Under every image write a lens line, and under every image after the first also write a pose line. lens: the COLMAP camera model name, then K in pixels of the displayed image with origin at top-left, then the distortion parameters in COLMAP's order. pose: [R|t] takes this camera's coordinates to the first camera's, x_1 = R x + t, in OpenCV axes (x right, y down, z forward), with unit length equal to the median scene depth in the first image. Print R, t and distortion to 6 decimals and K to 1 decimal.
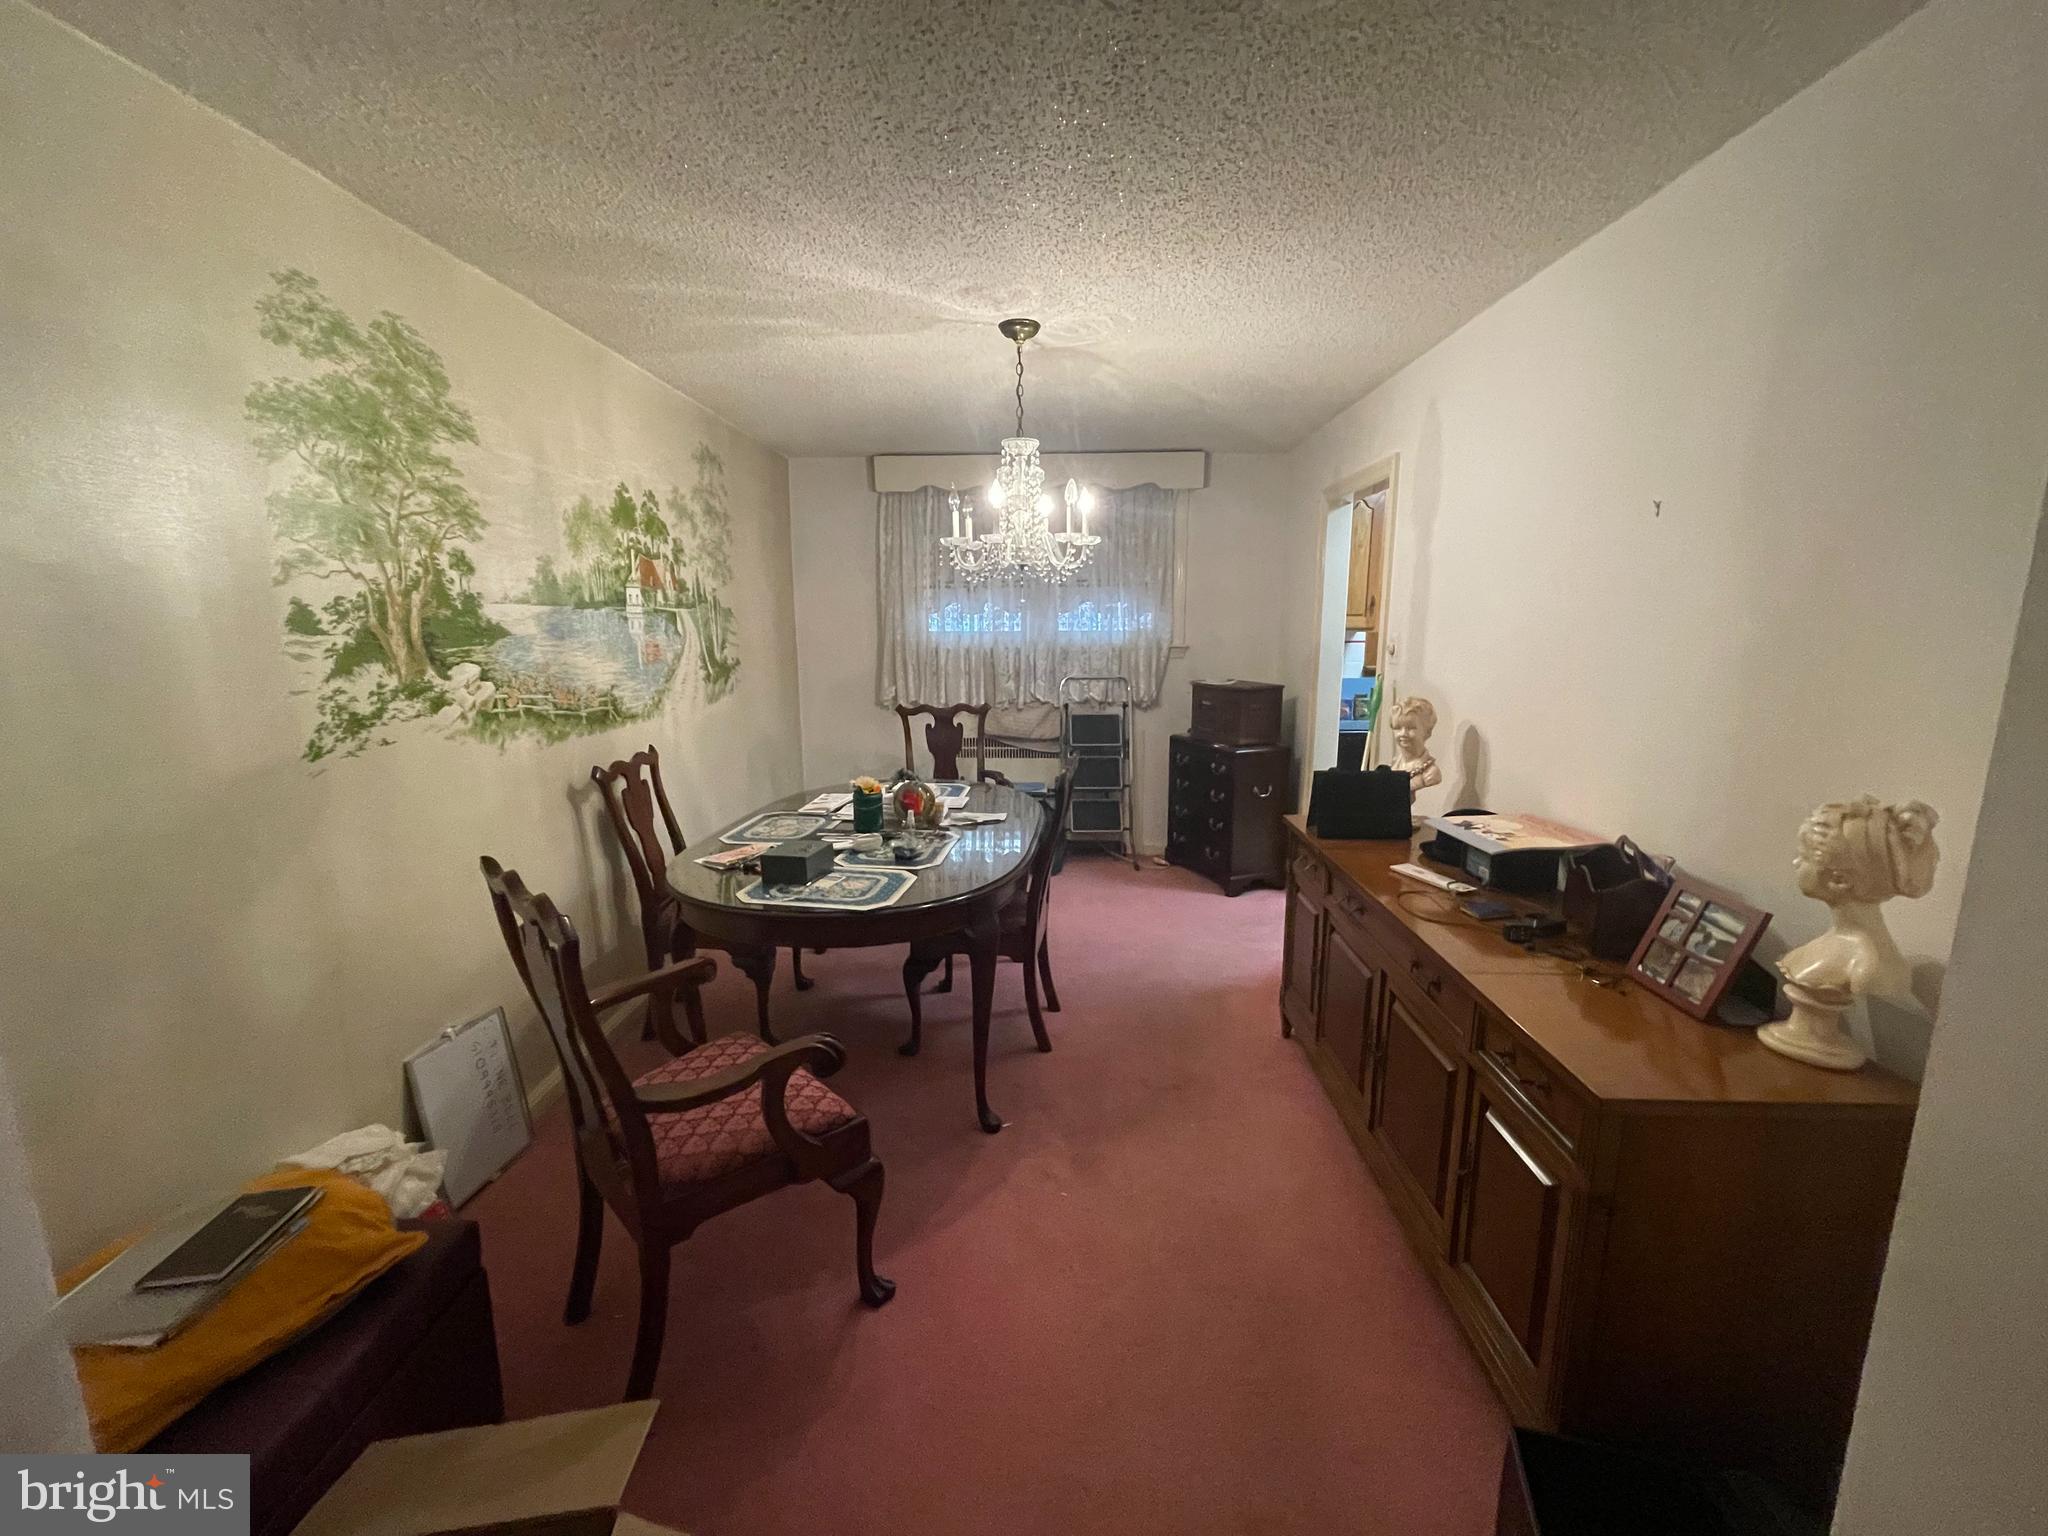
lens RADIAL K [[824.5, 0, 1023.9], [0, 824.5, 767.3], [0, 0, 1]] dist [-0.002293, -0.000186]
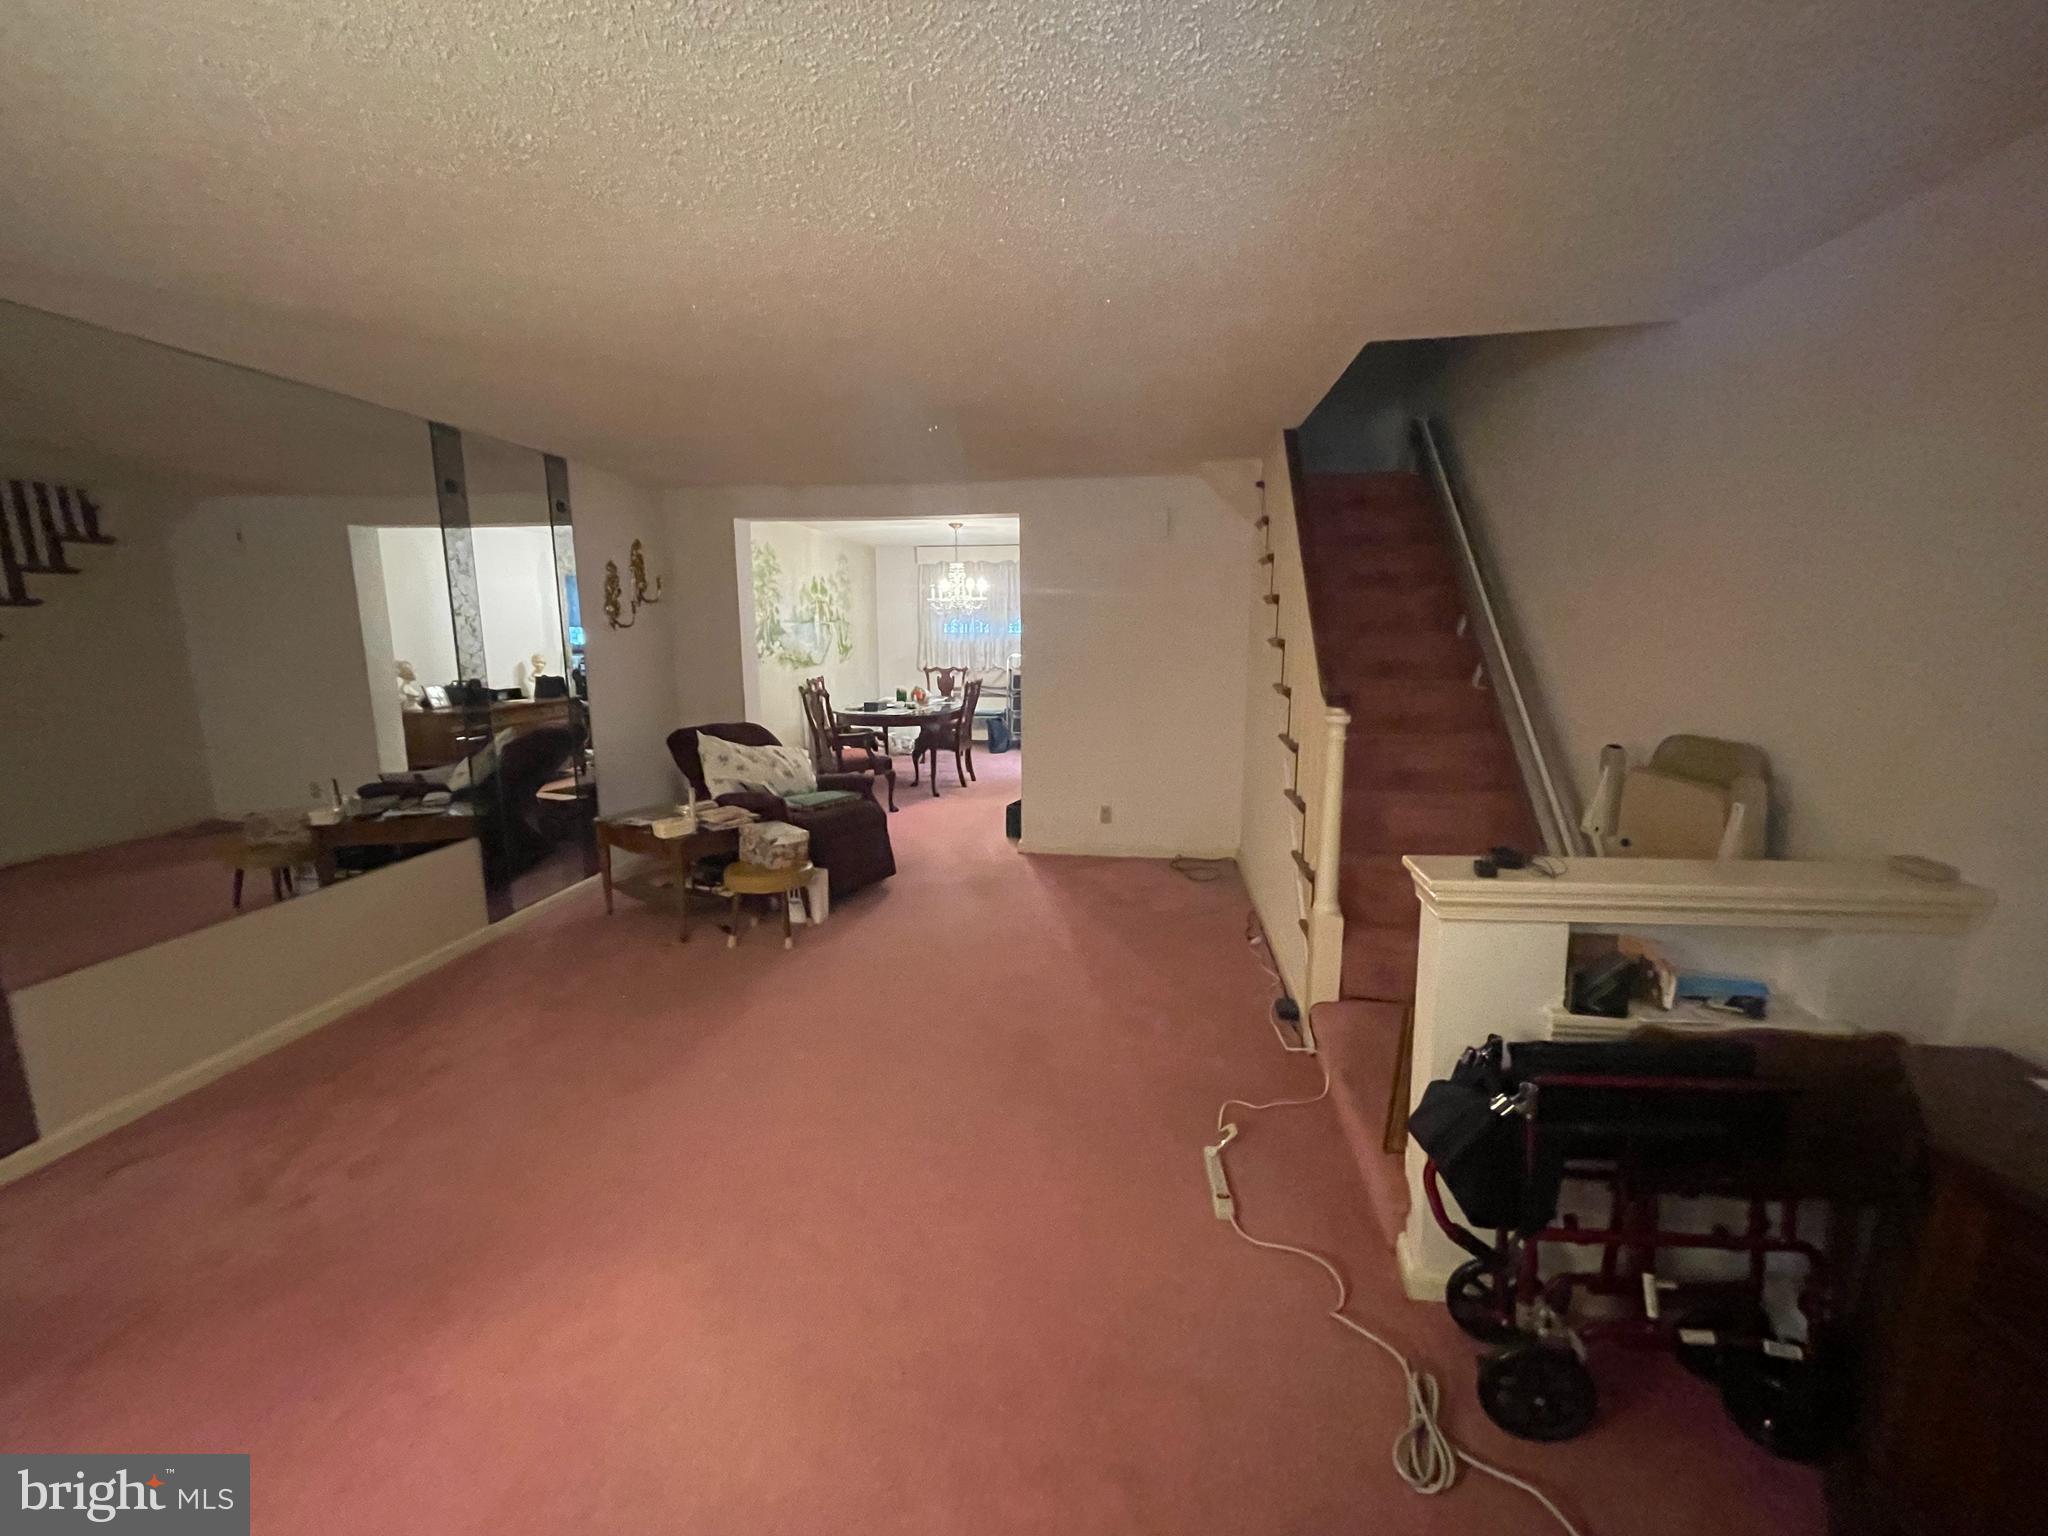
lens RADIAL K [[824.5, 0, 1027.5], [0, 824.5, 766.0], [0, 0, 1]] dist [-0.002293, -0.000186]
pose [[0.995354, 0.017517, -0.094674, 0.450226], [-0.018222, 0.999812, -0.006589, 0.266430], [0.094540, 0.008283, 0.995487, -1.542680]]
